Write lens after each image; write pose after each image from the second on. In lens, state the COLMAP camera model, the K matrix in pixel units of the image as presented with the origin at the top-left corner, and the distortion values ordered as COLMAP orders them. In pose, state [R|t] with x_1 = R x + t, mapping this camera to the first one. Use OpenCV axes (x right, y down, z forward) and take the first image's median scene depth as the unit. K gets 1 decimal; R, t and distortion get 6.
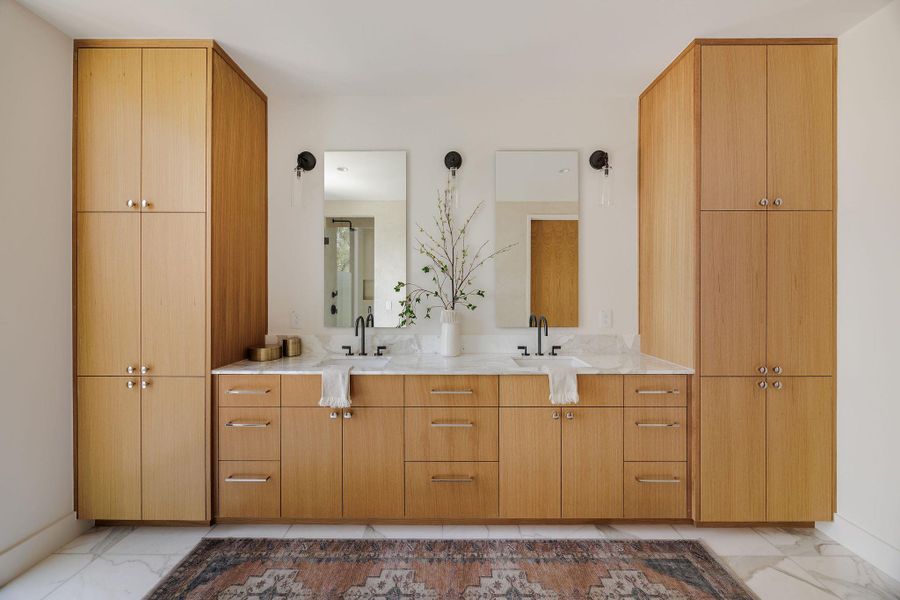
lens RADIAL K [[357.1, 0, 450.7], [0, 357.1, 296.8], [0, 0, 1]] dist [-0.001701, -0.000236]
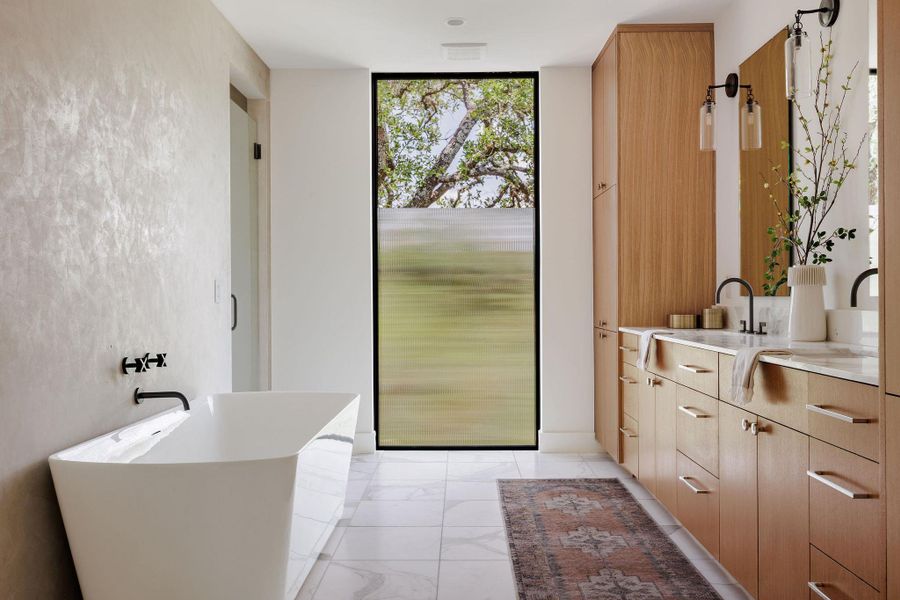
lens RADIAL K [[731.5, 0, 450.2], [0, 731.5, 299.2], [0, 0, 1]] dist [-0.000168, -0.009604]
pose [[-0.026917, -0.002143, -0.999635, 1.680546], [-0.005012, 0.999985, -0.002009, 0.132317], [0.999625, 0.004956, -0.026928, 0.561099]]
